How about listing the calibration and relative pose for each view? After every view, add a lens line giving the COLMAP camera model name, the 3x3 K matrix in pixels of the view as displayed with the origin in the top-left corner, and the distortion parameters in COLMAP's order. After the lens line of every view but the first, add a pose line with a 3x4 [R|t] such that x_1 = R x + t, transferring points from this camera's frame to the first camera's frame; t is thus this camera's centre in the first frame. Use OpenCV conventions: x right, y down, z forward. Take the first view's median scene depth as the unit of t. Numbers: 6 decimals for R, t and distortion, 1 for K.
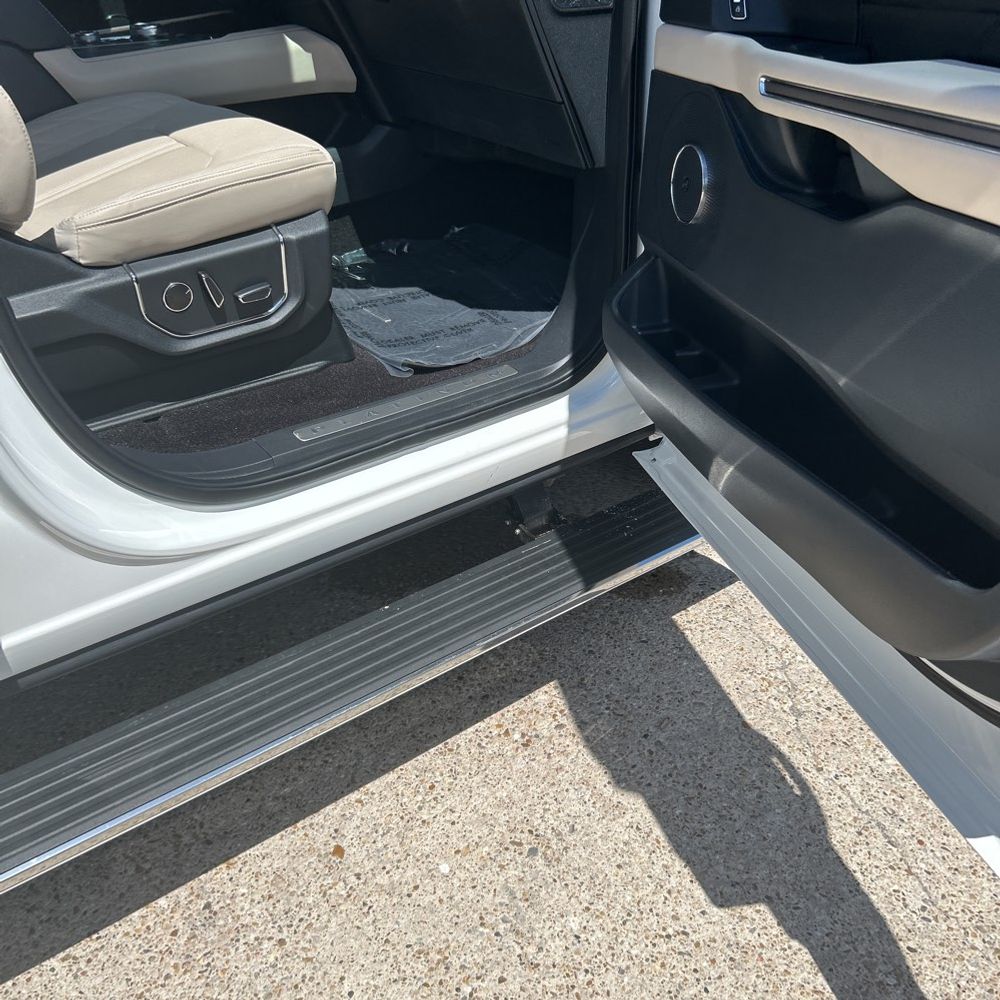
lens RADIAL K [[1019.0, 0, 500.0], [0, 1019.0, 500.0], [0, 0, 1]] dist [0.075342, -0.037640]
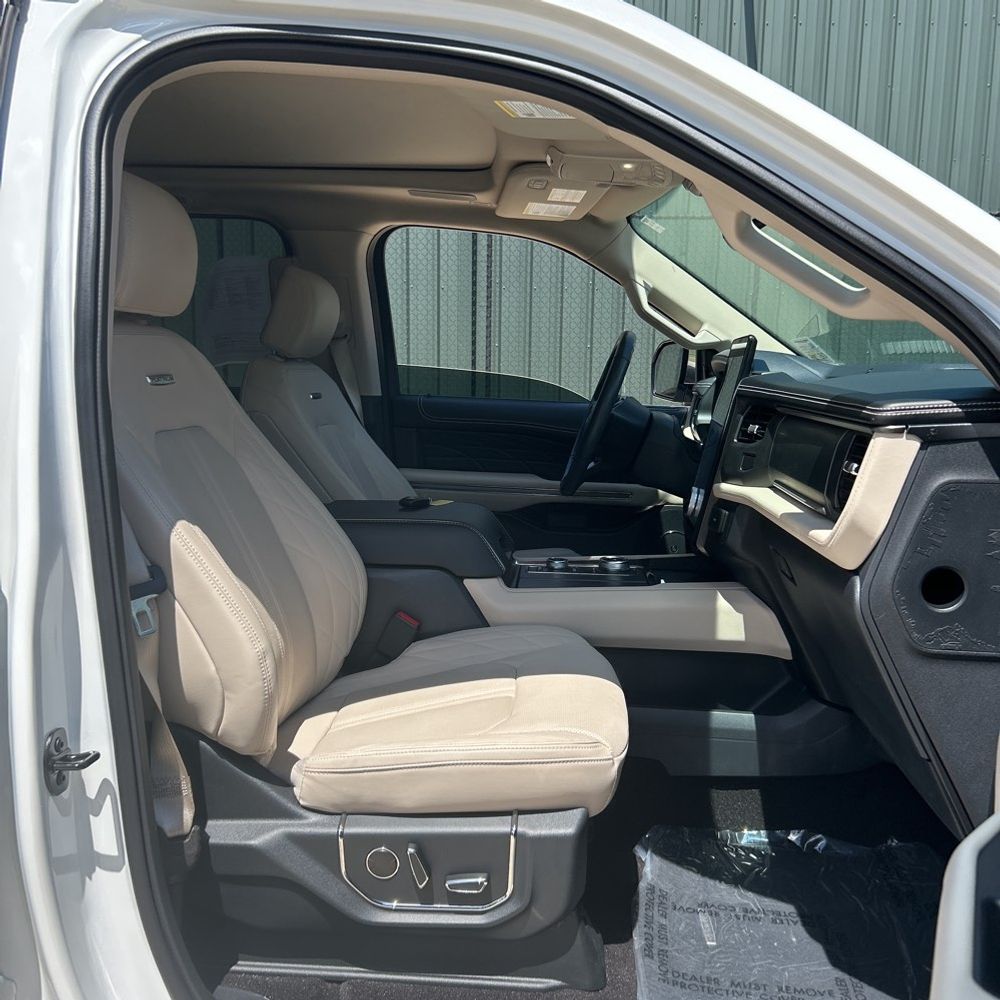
lens RADIAL K [[1048.6, 0, 488.0], [0, 1048.6, 527.7], [0, 0, 1]] dist [-0.015430, 0.025938]
pose [[0.759549, 0.127366, -0.637858, 0.284909], [-0.361769, 0.897692, -0.251539, -0.244598], [0.540562, 0.421814, 0.727919, 0.236500]]
